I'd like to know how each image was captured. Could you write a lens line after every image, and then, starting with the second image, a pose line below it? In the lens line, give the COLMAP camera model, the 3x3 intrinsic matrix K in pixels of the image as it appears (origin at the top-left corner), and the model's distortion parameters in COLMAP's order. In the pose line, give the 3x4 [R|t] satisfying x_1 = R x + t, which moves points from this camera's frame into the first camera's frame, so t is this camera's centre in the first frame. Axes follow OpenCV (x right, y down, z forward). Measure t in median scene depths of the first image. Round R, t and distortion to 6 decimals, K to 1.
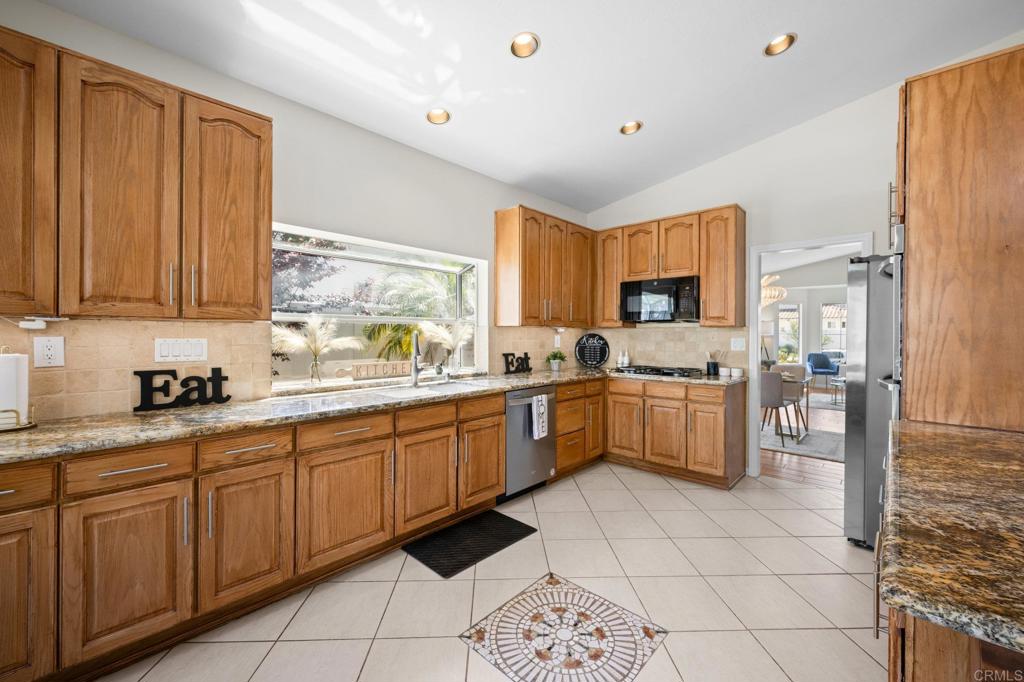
lens RADIAL K [[408.6, 0, 512.8], [0, 408.6, 334.9], [0, 0, 1]] dist [-0.003194, -0.000416]
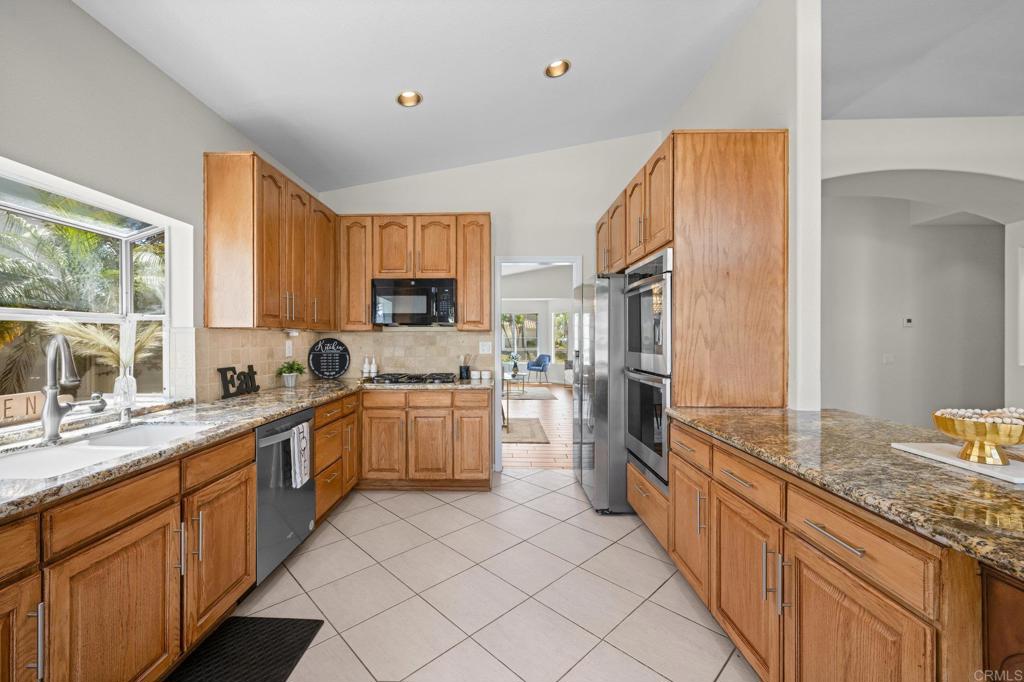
lens RADIAL K [[408.6, 0, 491.7], [0, 408.6, 339.0], [0, 0, 1]] dist [-0.003194, -0.000416]
pose [[0.757999, -0.005009, 0.652237, -0.128943], [0.006002, 0.999982, 0.000705, -0.000560], [-0.652228, 0.003381, 0.758015, 0.212285]]
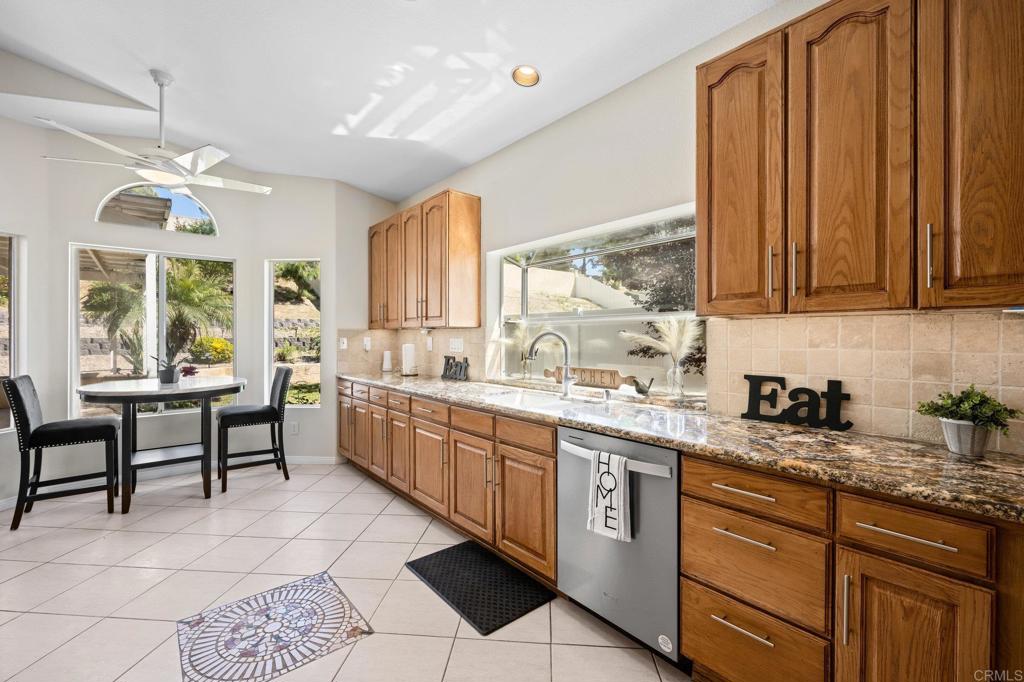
lens RADIAL K [[440.5, 0, 506.3], [0, 440.5, 339.3], [0, 0, 1]] dist [-0.004722, 0.000548]
pose [[-0.127662, -0.009080, -0.991776, 0.560918], [-0.015118, 0.999860, -0.007208, 0.012708], [0.991703, 0.014074, -0.127781, 0.841560]]
